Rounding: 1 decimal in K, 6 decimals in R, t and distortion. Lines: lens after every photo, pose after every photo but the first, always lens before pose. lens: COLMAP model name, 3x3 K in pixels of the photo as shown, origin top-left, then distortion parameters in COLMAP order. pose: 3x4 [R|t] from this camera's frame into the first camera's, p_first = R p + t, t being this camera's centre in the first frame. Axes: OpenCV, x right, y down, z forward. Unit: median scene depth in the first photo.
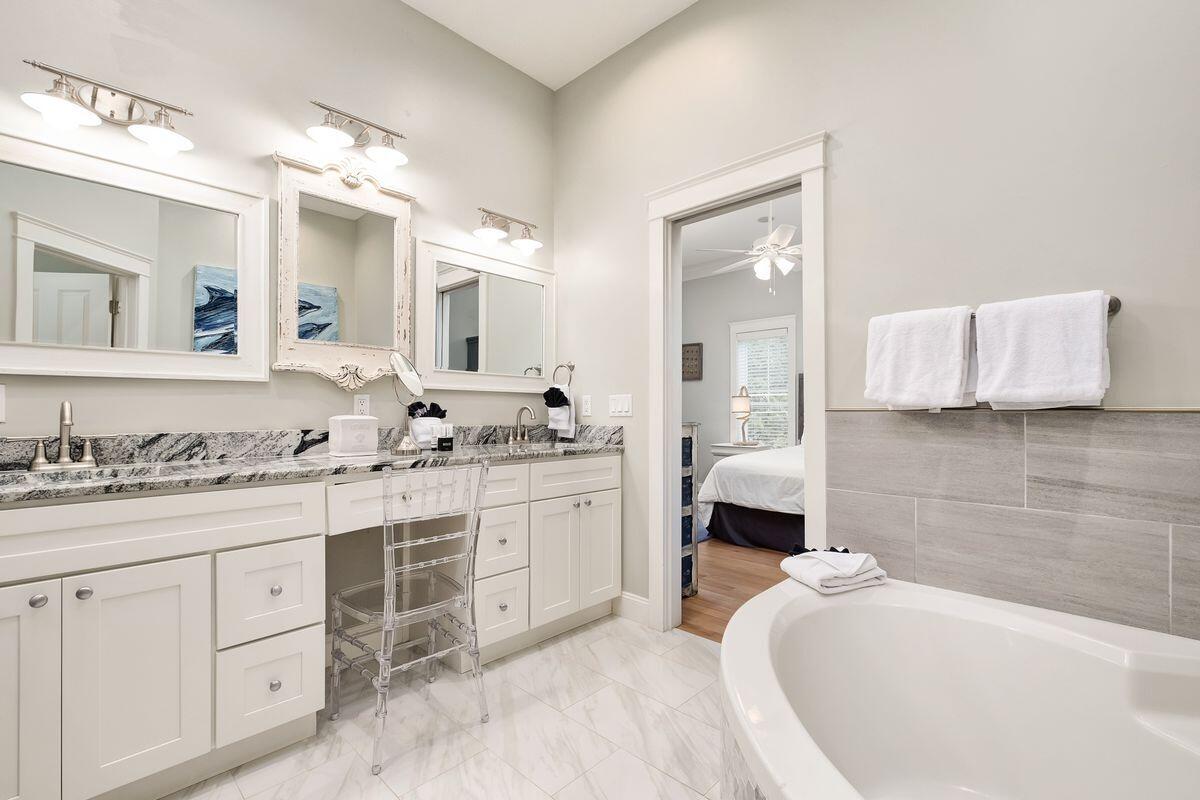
lens RADIAL K [[522.7, 0, 596.6], [0, 522.7, 404.4], [0, 0, 1]] dist [-0.003122, -0.000133]
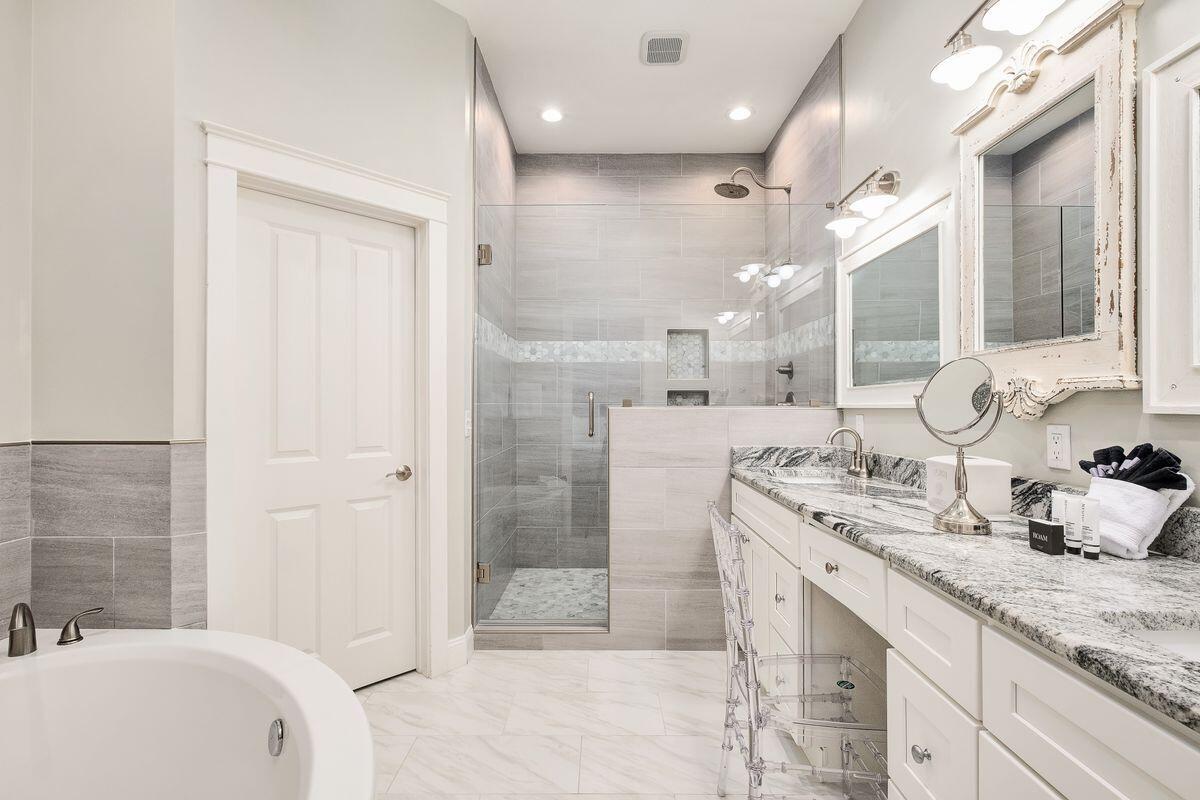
lens RADIAL K [[522.7, 0, 596.6], [0, 522.7, 404.4], [0, 0, 1]] dist [-0.003122, -0.000133]
pose [[-0.729837, -0.004862, -0.683604, 0.383652], [0.004007, 0.999927, -0.011389, -0.046028], [0.683609, -0.011051, -0.729765, 1.310380]]
